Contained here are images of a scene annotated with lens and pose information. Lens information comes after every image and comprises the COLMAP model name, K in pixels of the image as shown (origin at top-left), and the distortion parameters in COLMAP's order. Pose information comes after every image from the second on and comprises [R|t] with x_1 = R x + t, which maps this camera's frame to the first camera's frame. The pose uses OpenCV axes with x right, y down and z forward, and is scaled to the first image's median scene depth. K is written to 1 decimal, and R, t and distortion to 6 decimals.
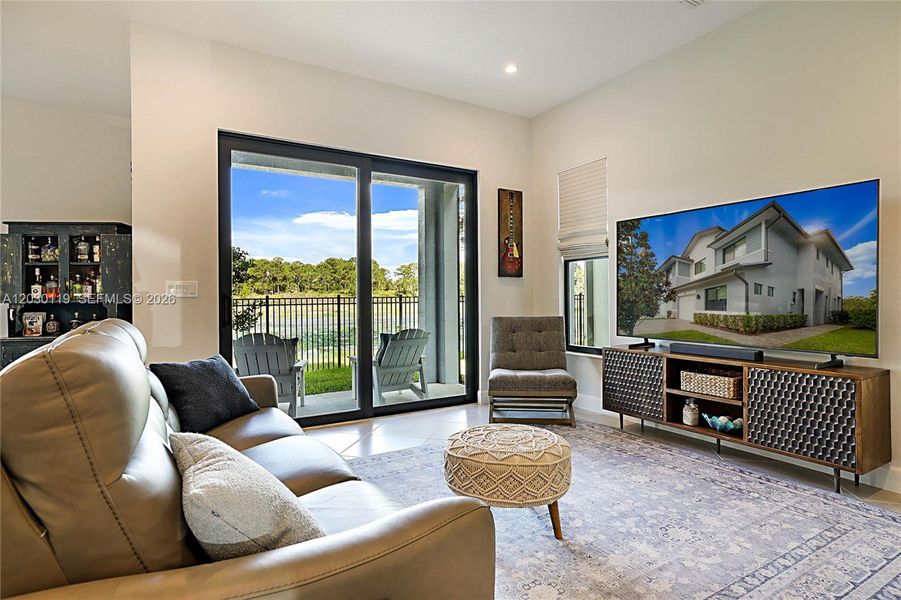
lens RADIAL K [[448.4, 0, 440.0], [0, 448.4, 296.3], [0, 0, 1]] dist [-0.017065, 0.010629]
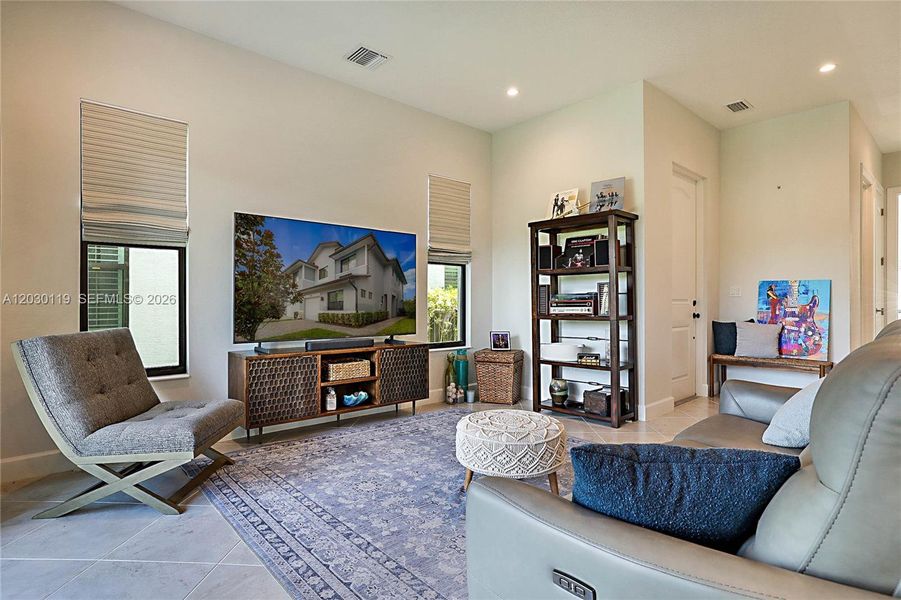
lens RADIAL K [[483.0, 0, 441.5], [0, 483.0, 294.3], [0, 0, 1]] dist [-0.023277, 0.003094]
pose [[-0.175067, 0.017747, 0.984397, -0.543801], [-0.002342, 0.999827, -0.018442, 0.008842], [-0.984554, -0.005534, -0.174995, 0.712563]]
